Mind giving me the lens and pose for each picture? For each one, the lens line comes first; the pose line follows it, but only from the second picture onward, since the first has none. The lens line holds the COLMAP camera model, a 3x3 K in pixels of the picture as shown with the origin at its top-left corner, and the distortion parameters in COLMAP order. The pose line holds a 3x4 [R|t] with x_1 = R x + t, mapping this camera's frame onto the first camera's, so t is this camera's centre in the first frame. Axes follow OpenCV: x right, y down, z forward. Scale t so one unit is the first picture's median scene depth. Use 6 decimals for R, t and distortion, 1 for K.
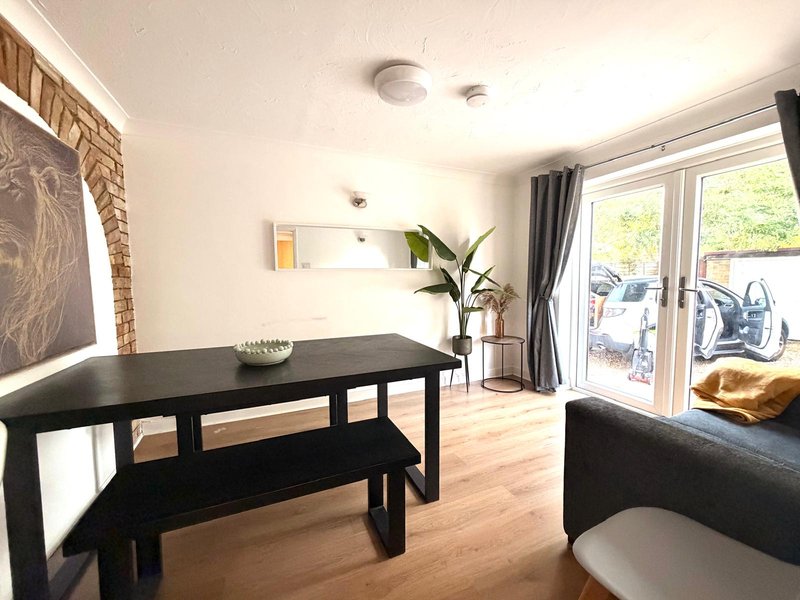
lens RADIAL K [[317.3, 0, 401.0], [0, 317.3, 299.0], [0, 0, 1]] dist [0.000714, 0.000001]
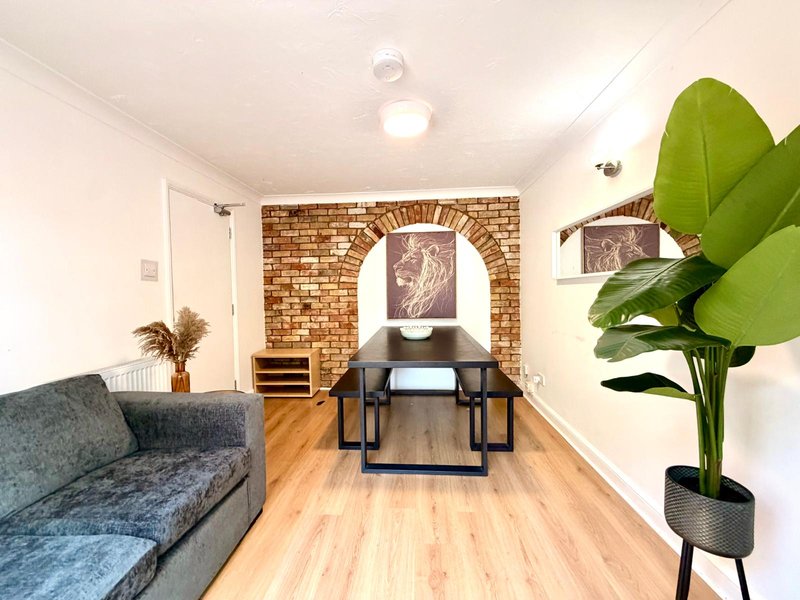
lens RADIAL K [[317.3, 0, 400.7], [0, 317.3, 300.7], [0, 0, 1]] dist [0.000714, 0.000001]
pose [[-0.442132, 0.047827, -0.895674, 1.353580], [-0.043724, 0.996241, 0.074780, -0.154865], [0.895884, 0.072225, -0.438378, 1.970357]]
